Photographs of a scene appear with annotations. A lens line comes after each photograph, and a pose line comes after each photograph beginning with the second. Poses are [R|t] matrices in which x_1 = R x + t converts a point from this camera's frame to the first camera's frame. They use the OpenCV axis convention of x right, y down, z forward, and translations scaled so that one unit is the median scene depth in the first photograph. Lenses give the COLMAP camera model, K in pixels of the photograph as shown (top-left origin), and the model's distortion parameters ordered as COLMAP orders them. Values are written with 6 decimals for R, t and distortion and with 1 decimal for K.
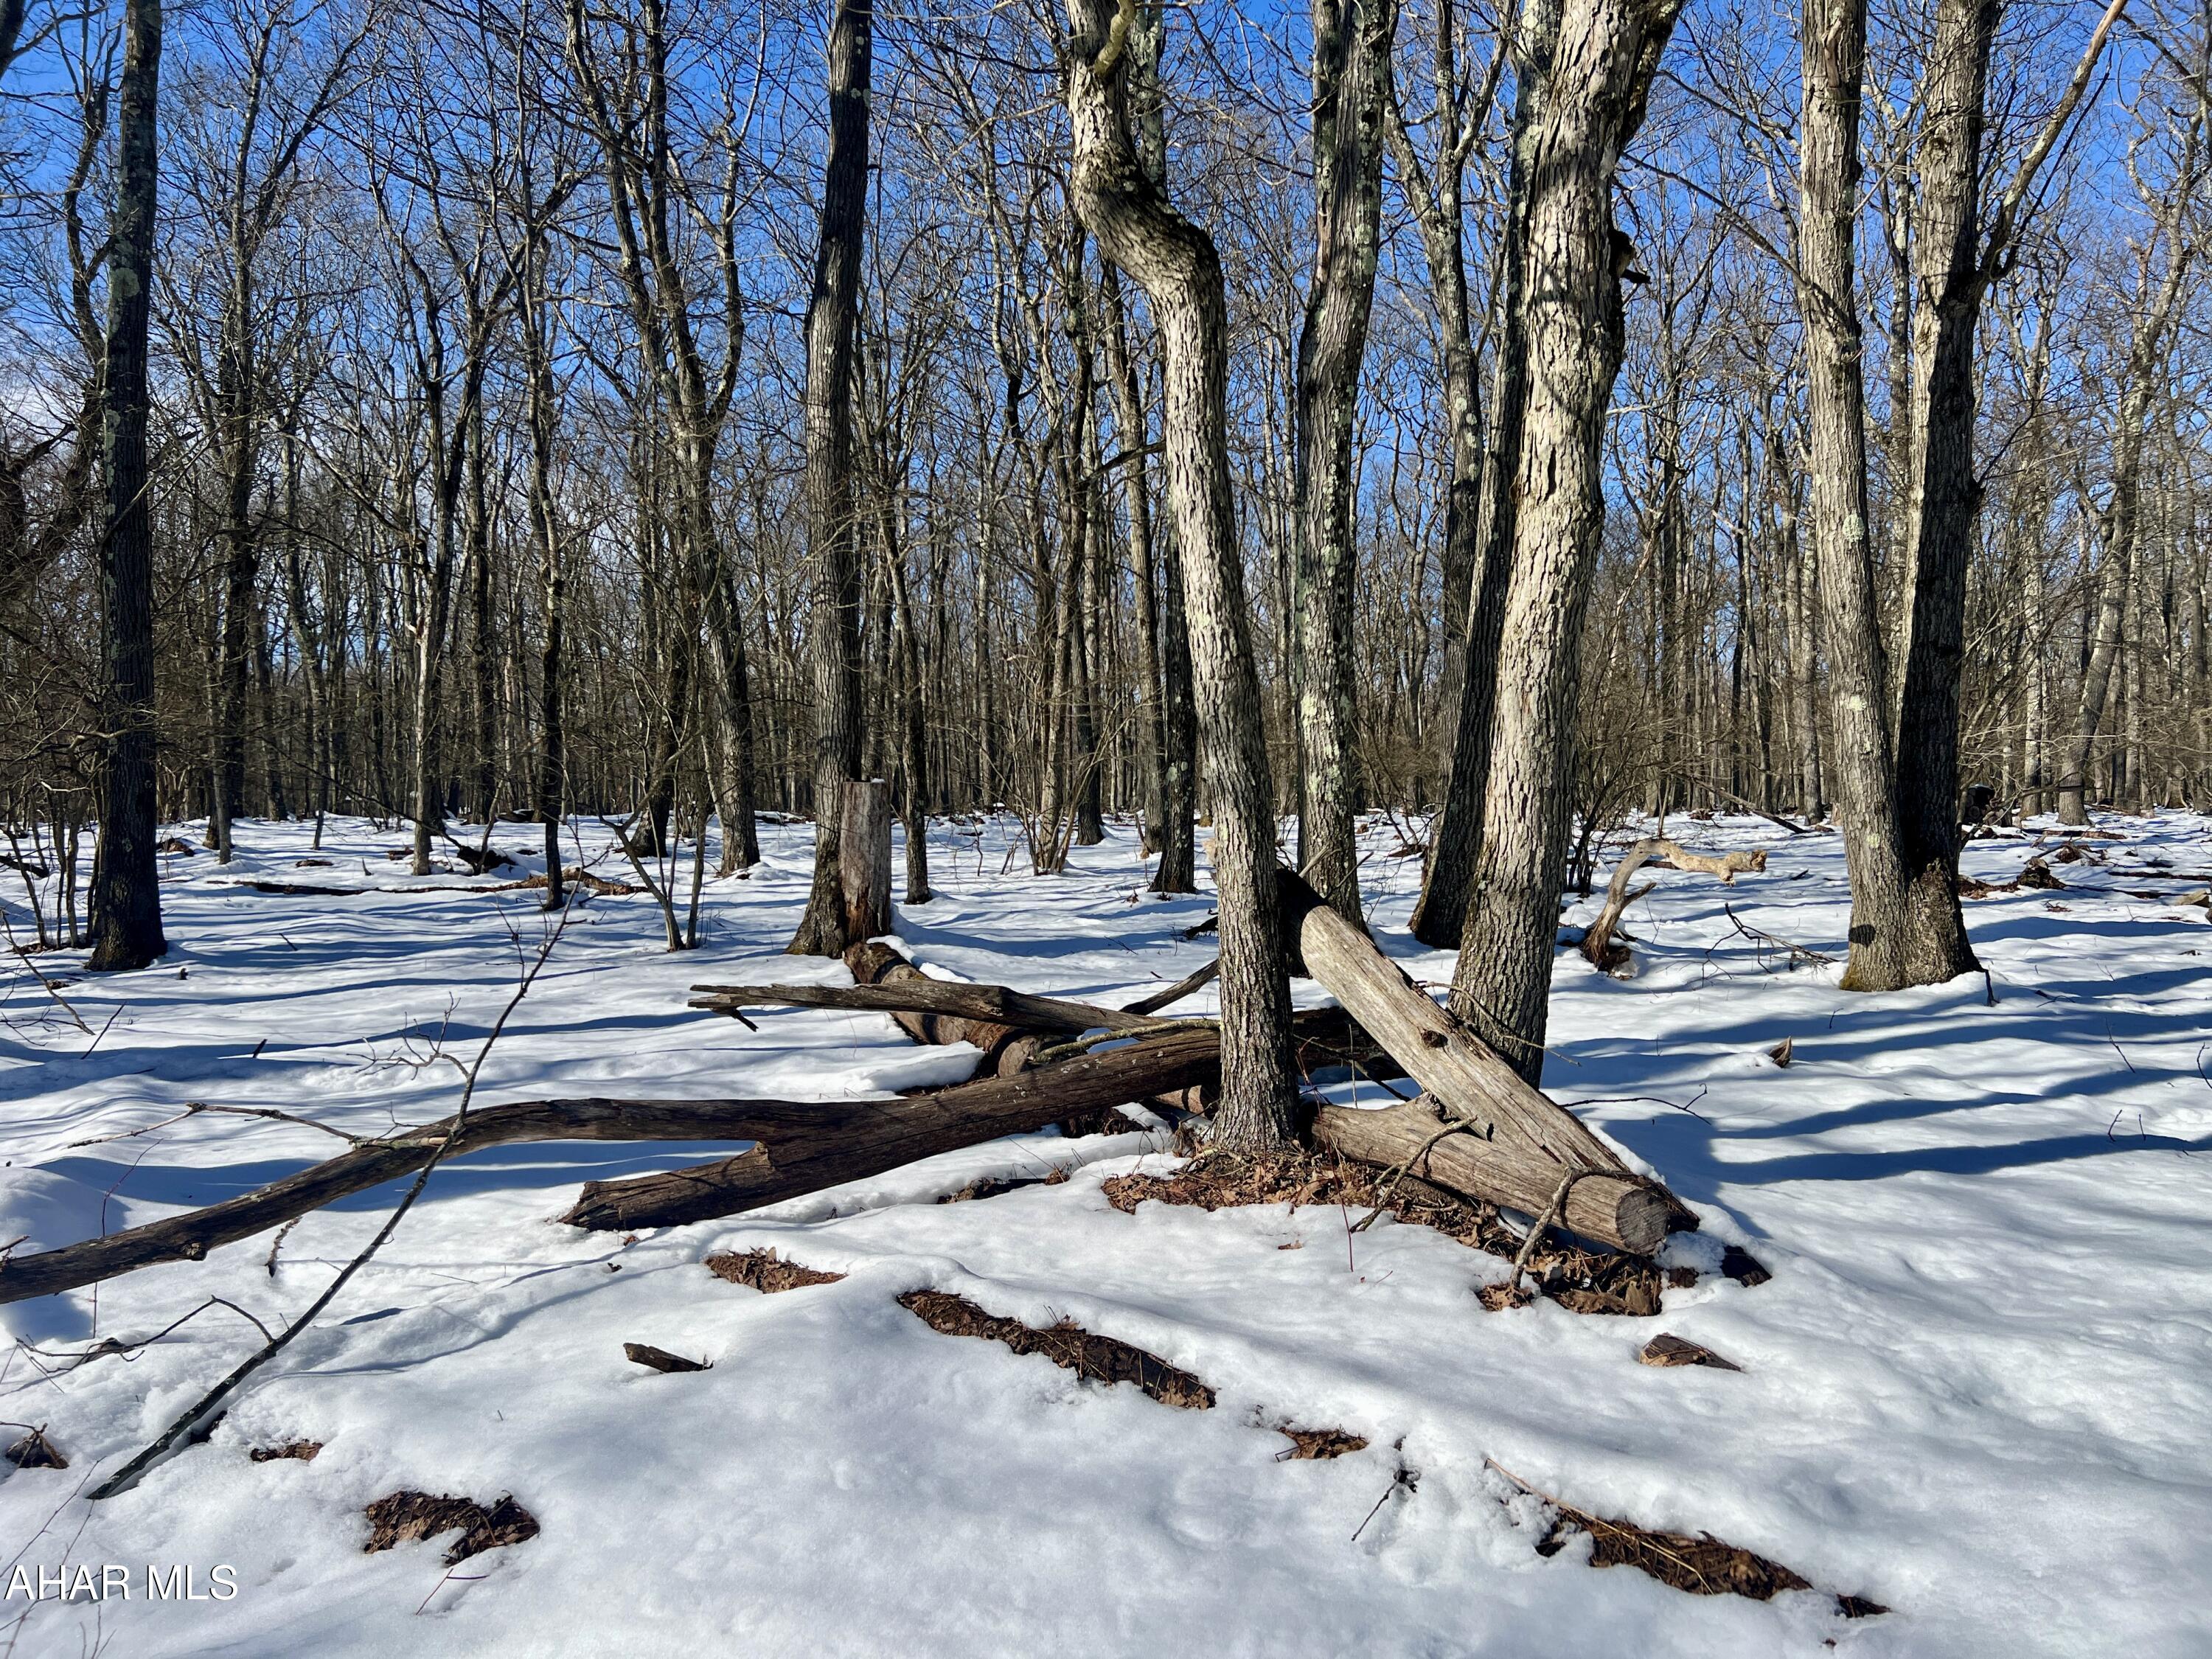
lens RADIAL K [[1647.0, 0, 1109.3], [0, 1647.0, 837.0], [0, 0, 1]] dist [0.051709, -0.052686]
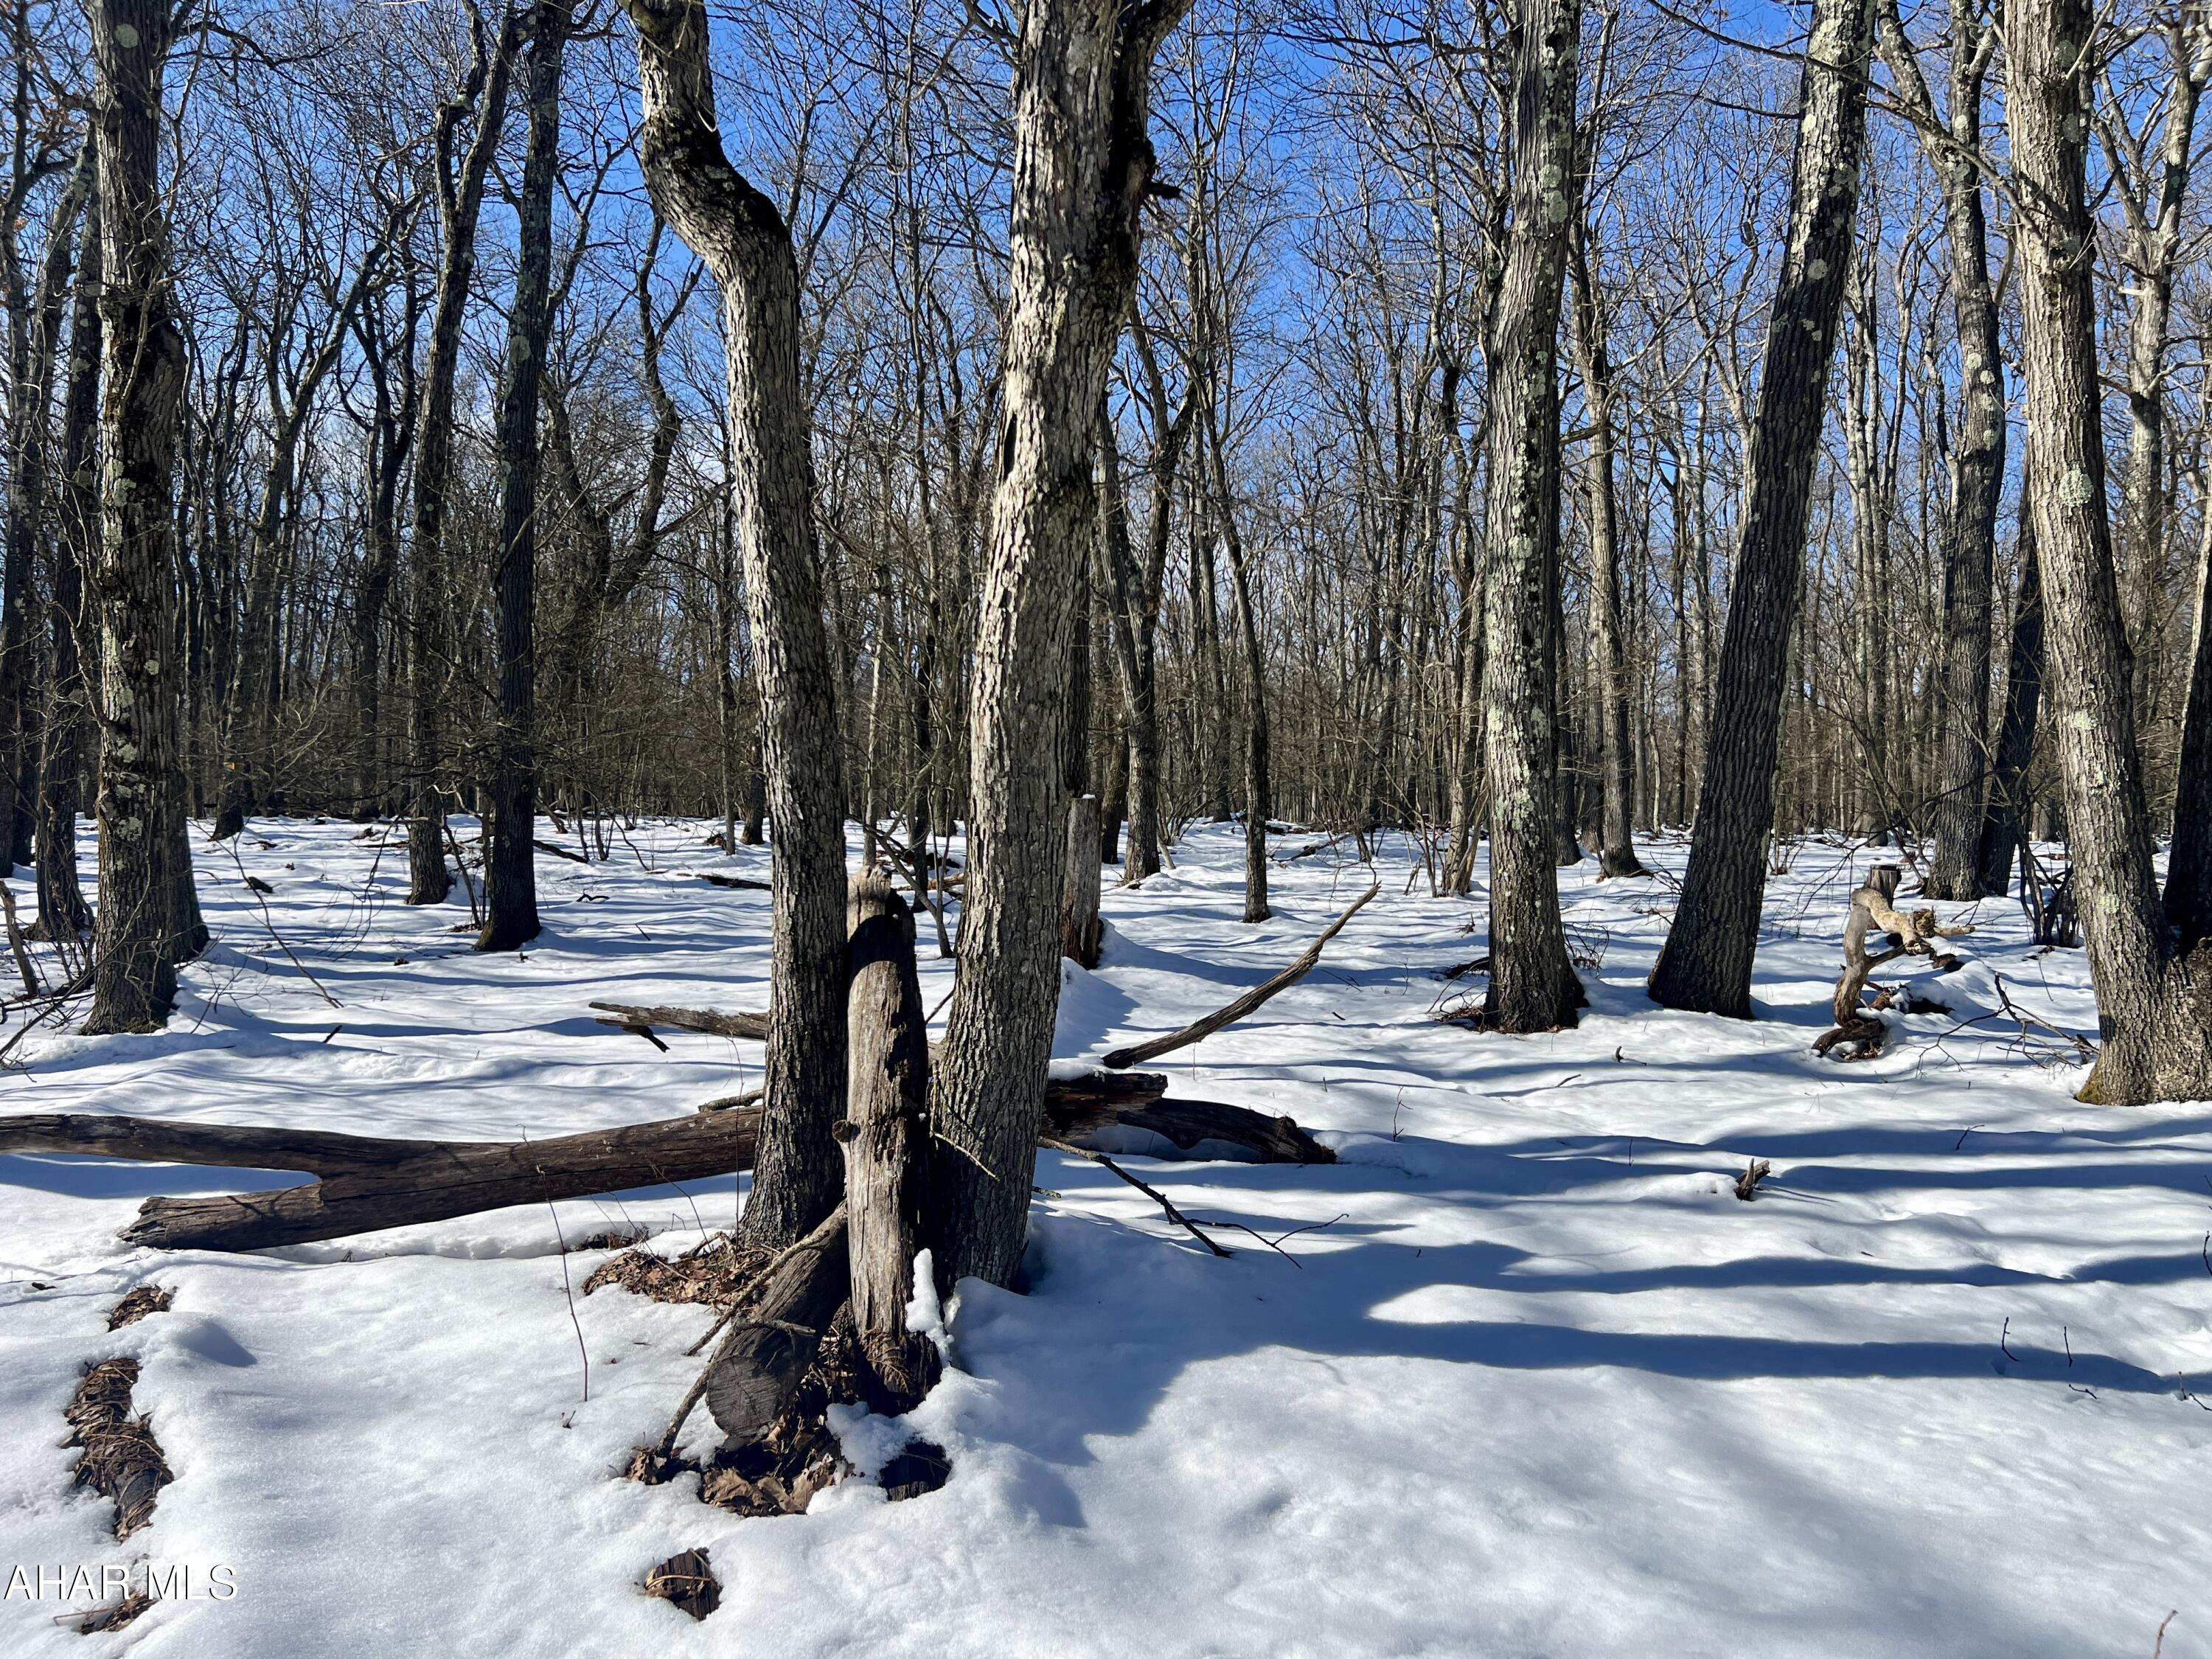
lens RADIAL K [[1647.0, 0, 1097.2], [0, 1647.0, 829.1], [0, 0, 1]] dist [0.051709, -0.052686]
pose [[0.932389, 0.025381, -0.360564, 0.309618], [-0.028834, 0.999575, -0.004200, -0.015220], [0.360304, 0.014313, 0.932725, 0.135169]]
